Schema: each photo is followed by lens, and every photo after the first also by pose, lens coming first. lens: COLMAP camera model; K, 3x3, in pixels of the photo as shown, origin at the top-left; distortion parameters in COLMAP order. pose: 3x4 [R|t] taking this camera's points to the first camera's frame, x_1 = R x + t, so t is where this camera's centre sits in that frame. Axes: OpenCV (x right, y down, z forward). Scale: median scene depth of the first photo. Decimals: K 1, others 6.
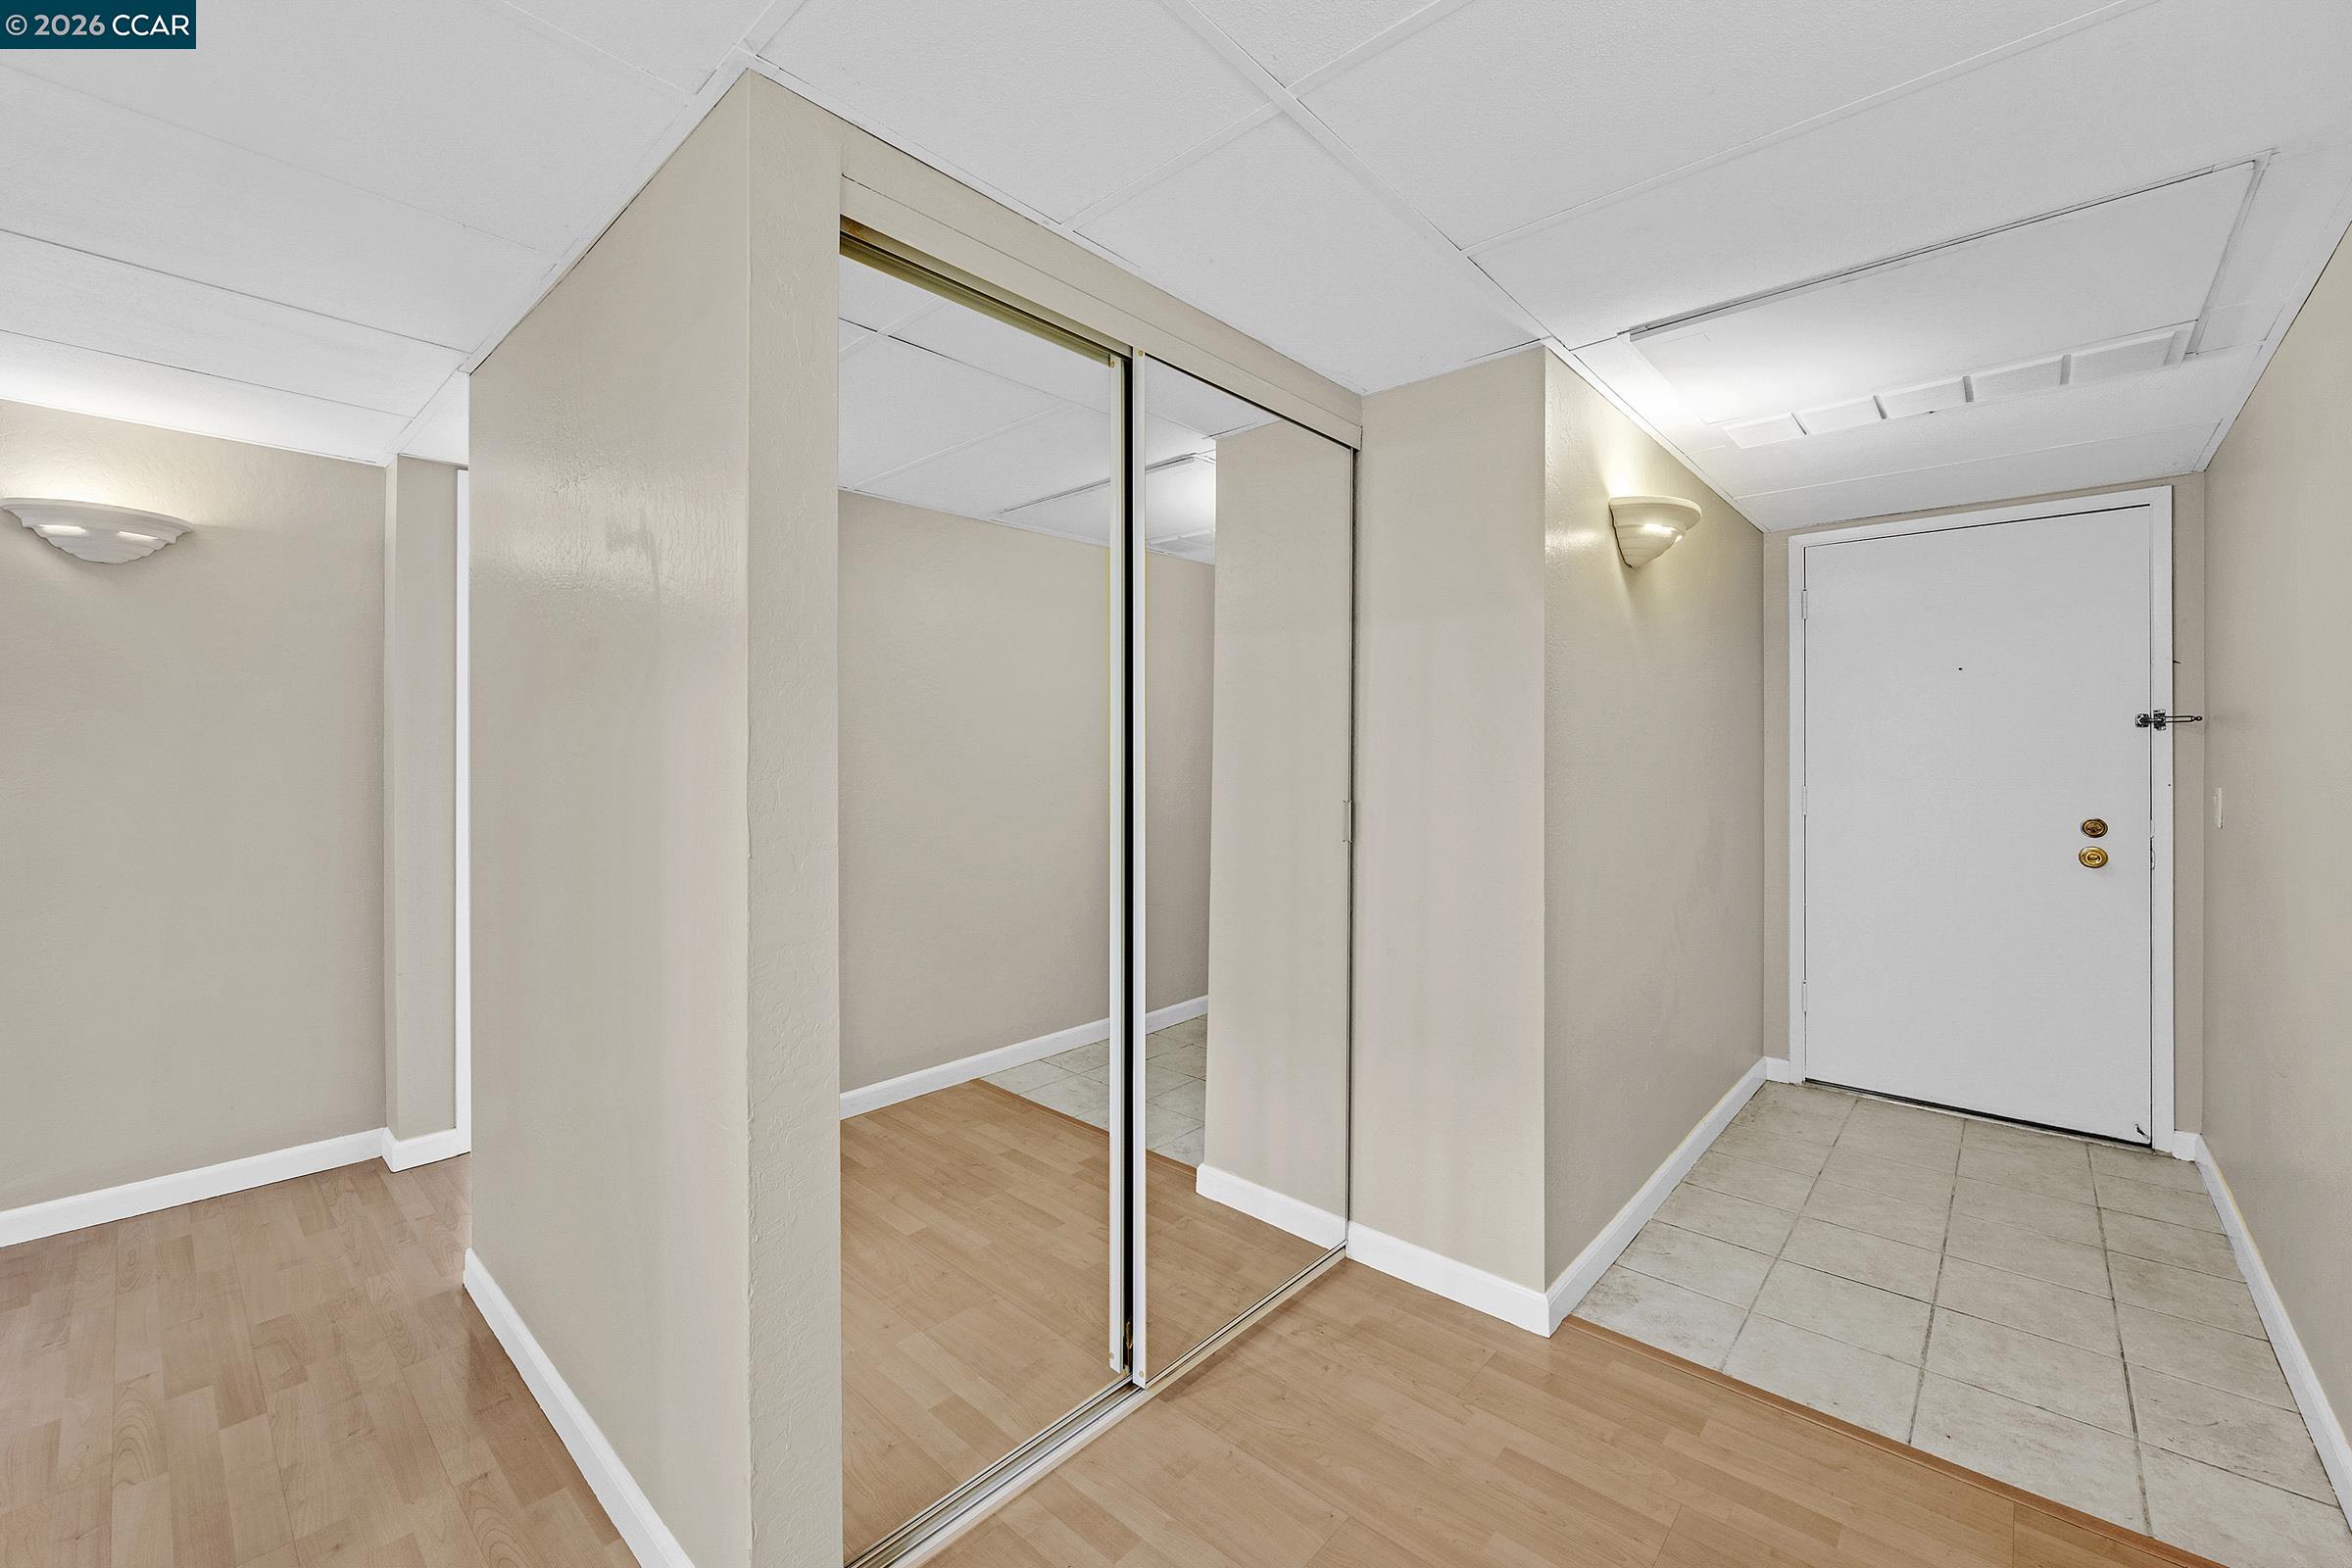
lens RADIAL K [[938.3, 0, 1174.5], [0, 938.3, 766.4], [0, 0, 1]] dist [0.000950, 0.000288]
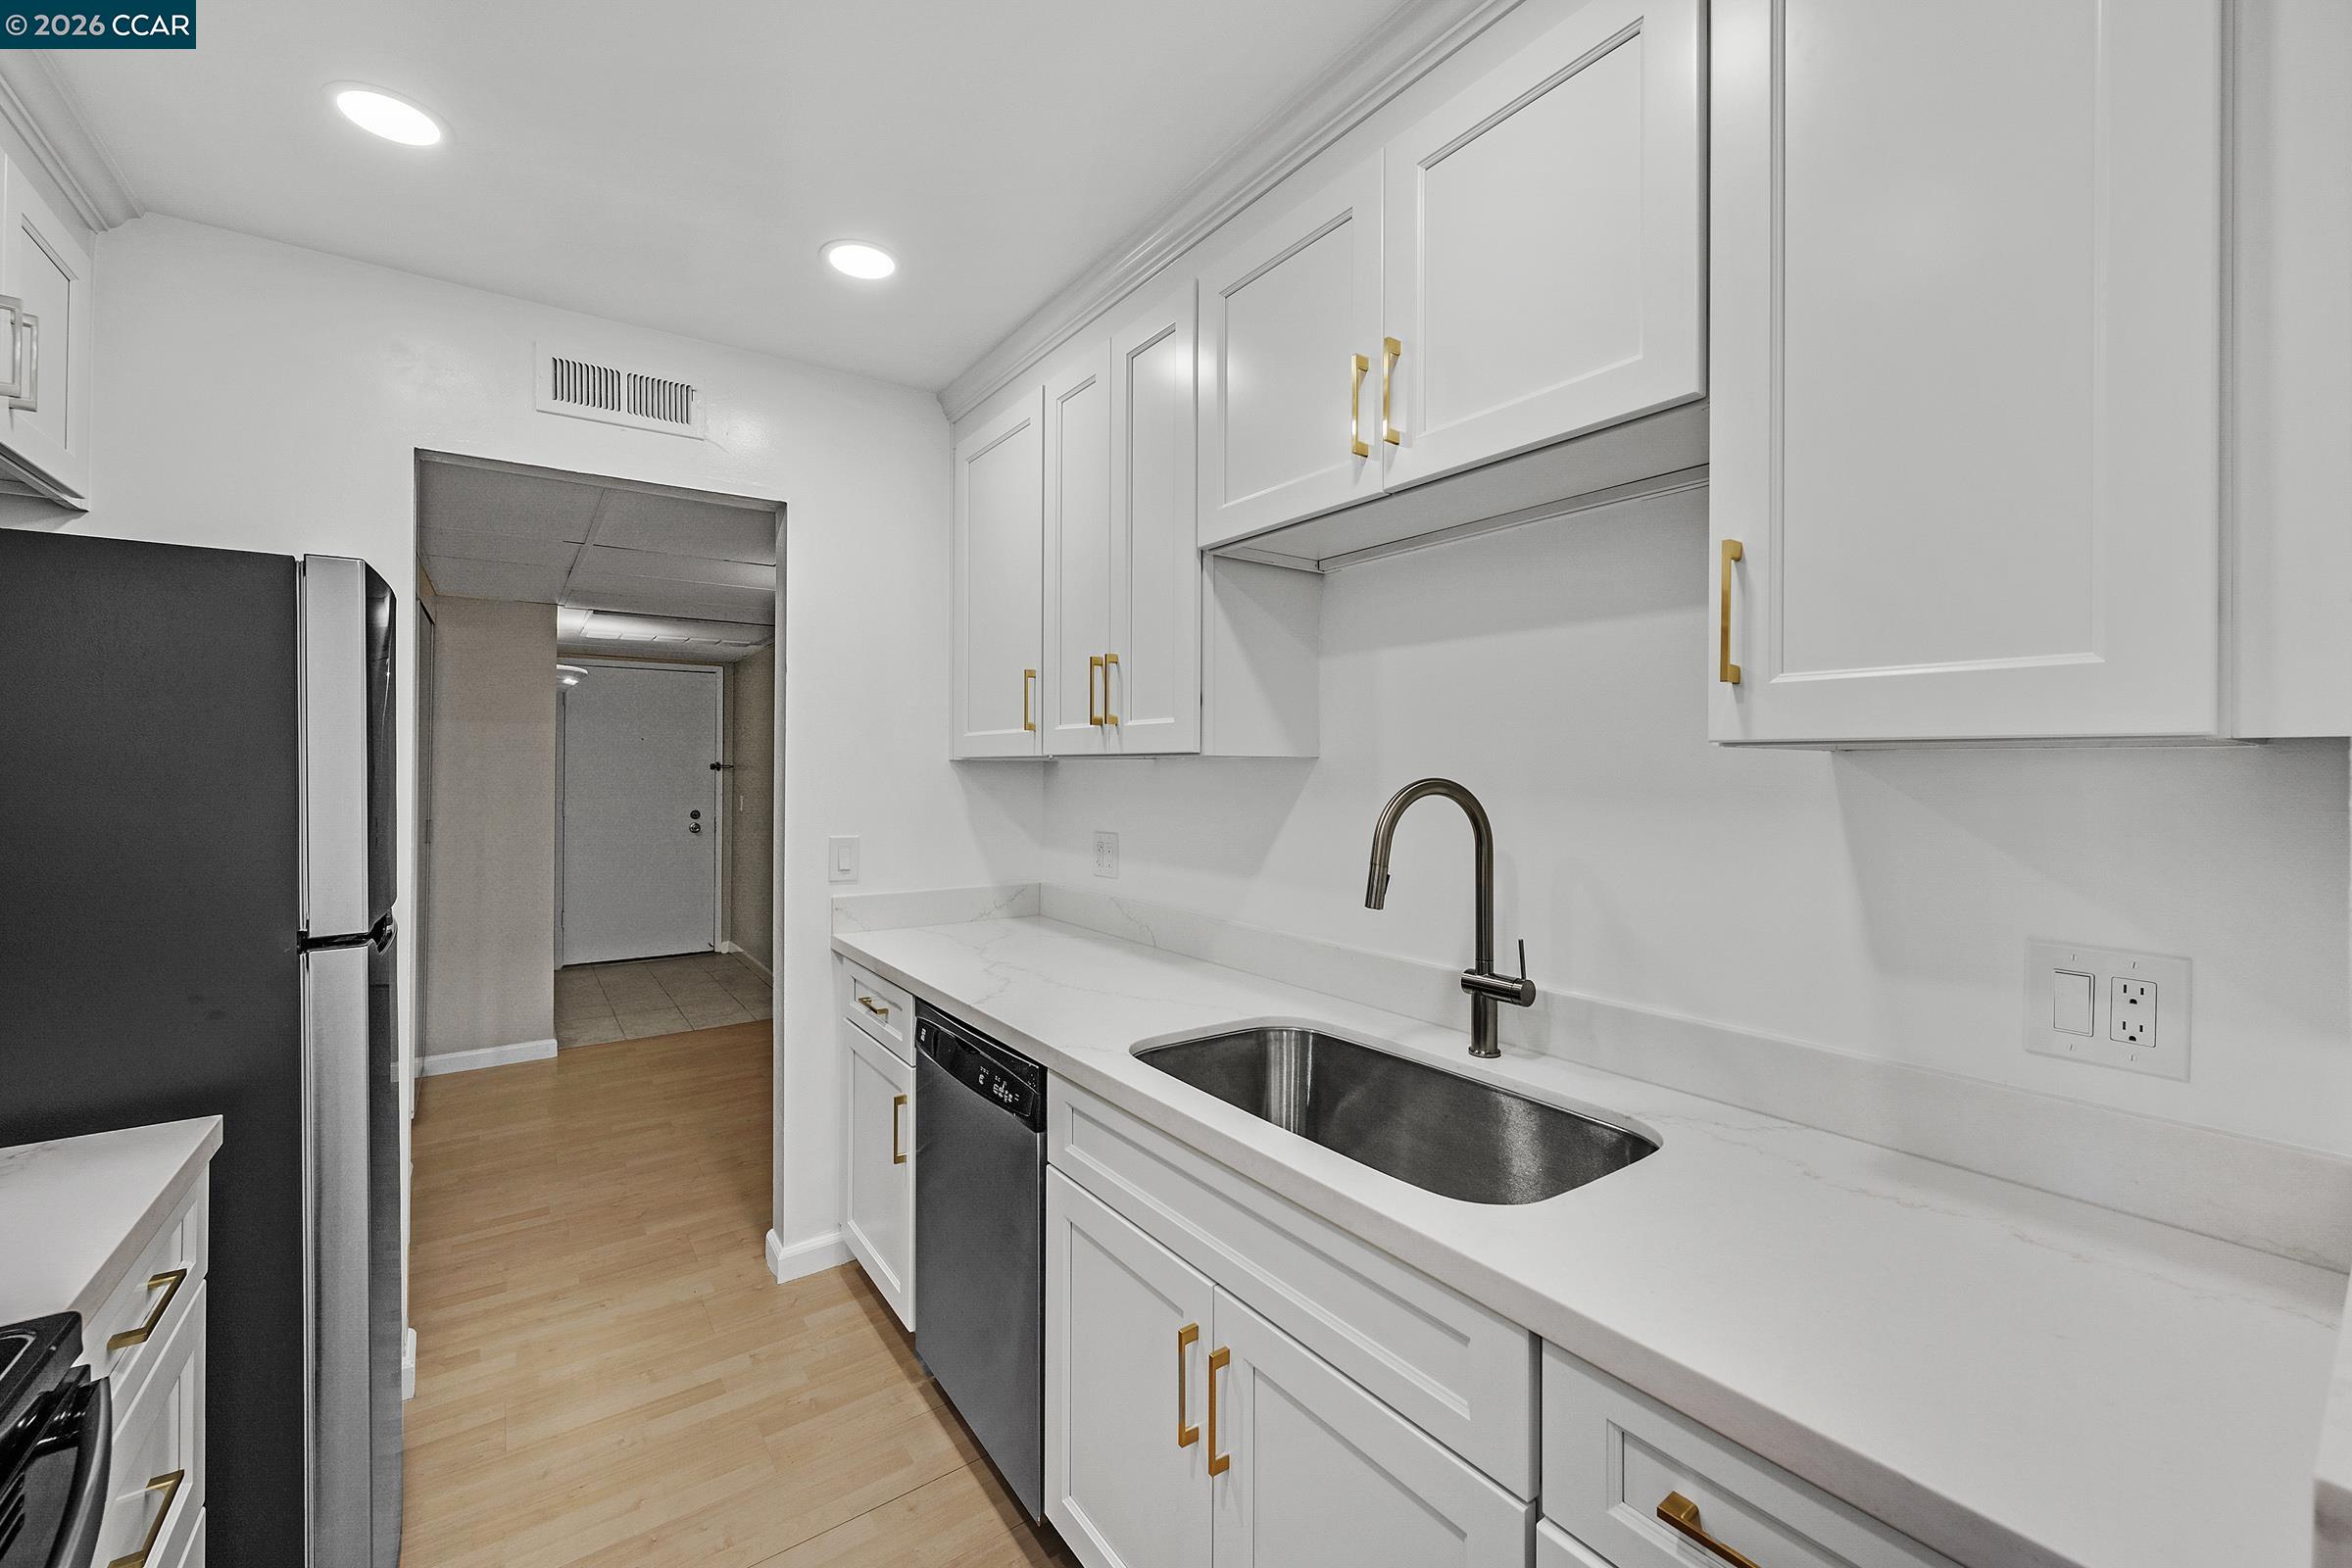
lens RADIAL K [[938.3, 0, 1200.1], [0, 938.3, 773.1], [0, 0, 1]] dist [0.000950, 0.000288]
pose [[0.180082, -0.004241, 0.983642, -1.022768], [0.002290, 0.999990, 0.003892, -0.039032], [-0.983649, 0.001552, 0.180090, -0.592592]]
